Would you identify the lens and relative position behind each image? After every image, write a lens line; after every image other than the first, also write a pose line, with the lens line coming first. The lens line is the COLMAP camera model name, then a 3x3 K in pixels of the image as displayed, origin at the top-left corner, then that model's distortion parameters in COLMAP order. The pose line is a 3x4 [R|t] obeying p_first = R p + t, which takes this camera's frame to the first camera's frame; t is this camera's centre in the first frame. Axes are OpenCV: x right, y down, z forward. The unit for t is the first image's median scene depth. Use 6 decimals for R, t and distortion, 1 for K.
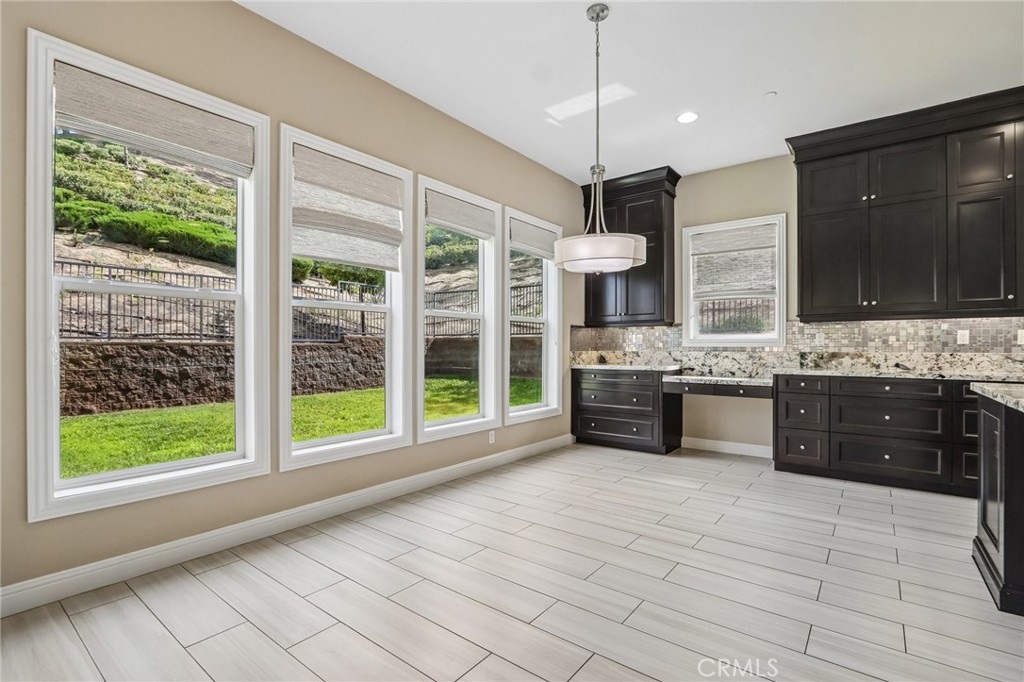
lens RADIAL K [[476.7, 0, 513.2], [0, 476.7, 347.5], [0, 0, 1]] dist [-0.005829, 0.001145]
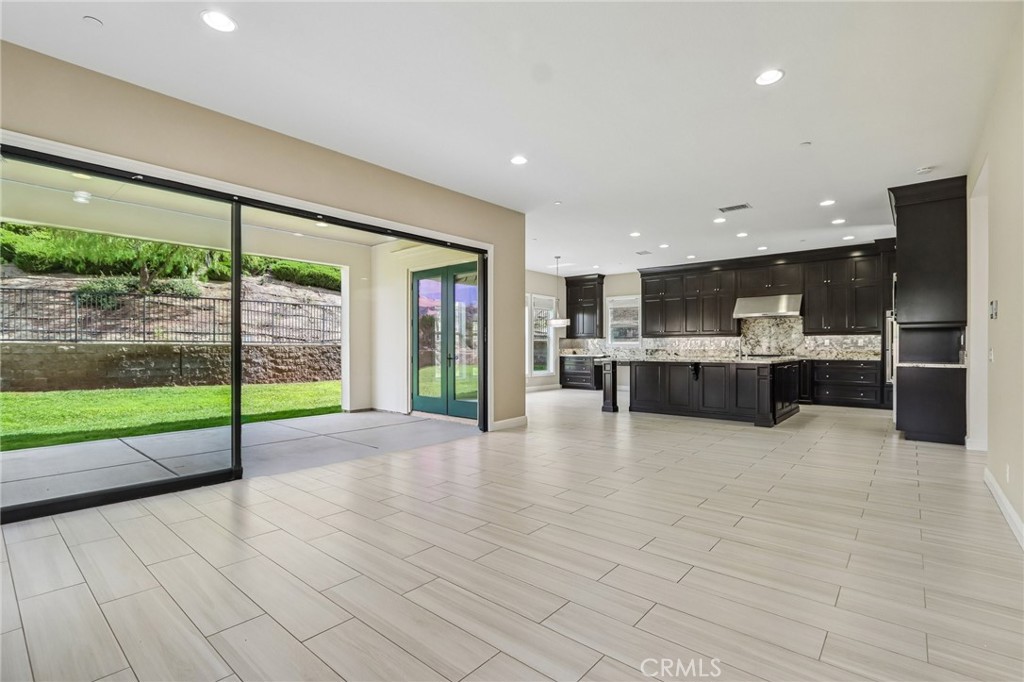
lens RADIAL K [[476.7, 0, 505.0], [0, 476.7, 341.6], [0, 0, 1]] dist [-0.005829, 0.001145]
pose [[0.999068, -0.005868, -0.042769, -0.045836], [0.005824, 0.999982, -0.001157, -0.026092], [0.042775, 0.000907, 0.999084, -1.304195]]
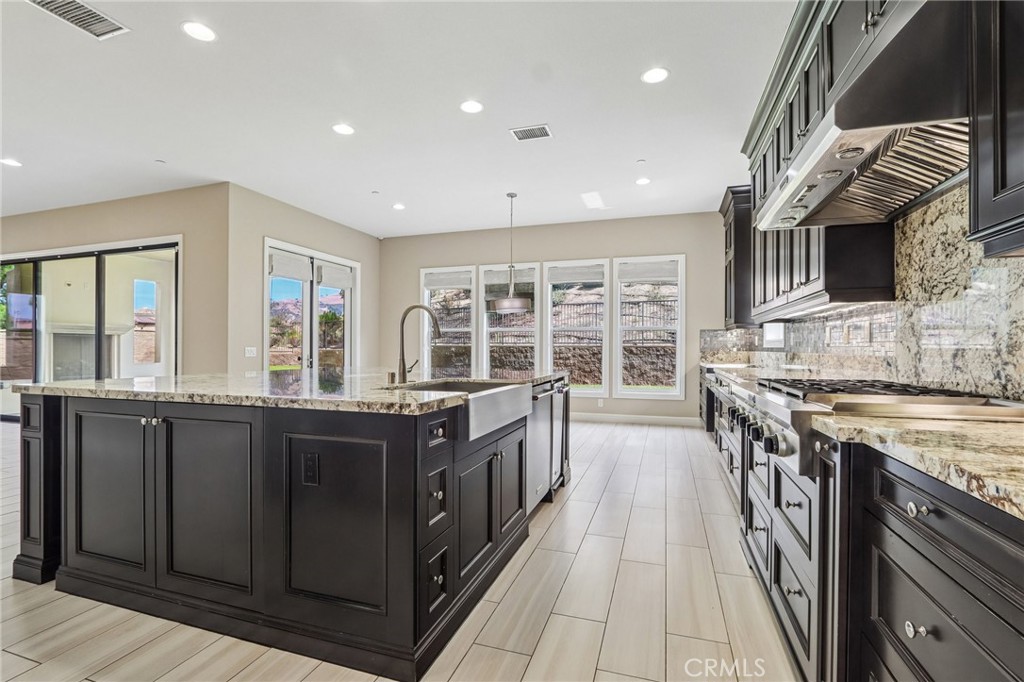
lens RADIAL K [[476.7, 0, 505.3], [0, 476.7, 346.8], [0, 0, 1]] dist [-0.005829, 0.001145]
pose [[0.329154, -0.007108, -0.944250, 1.078577], [0.005005, 0.999971, -0.005783, 0.001259], [0.944263, -0.002822, 0.329180, 0.117417]]
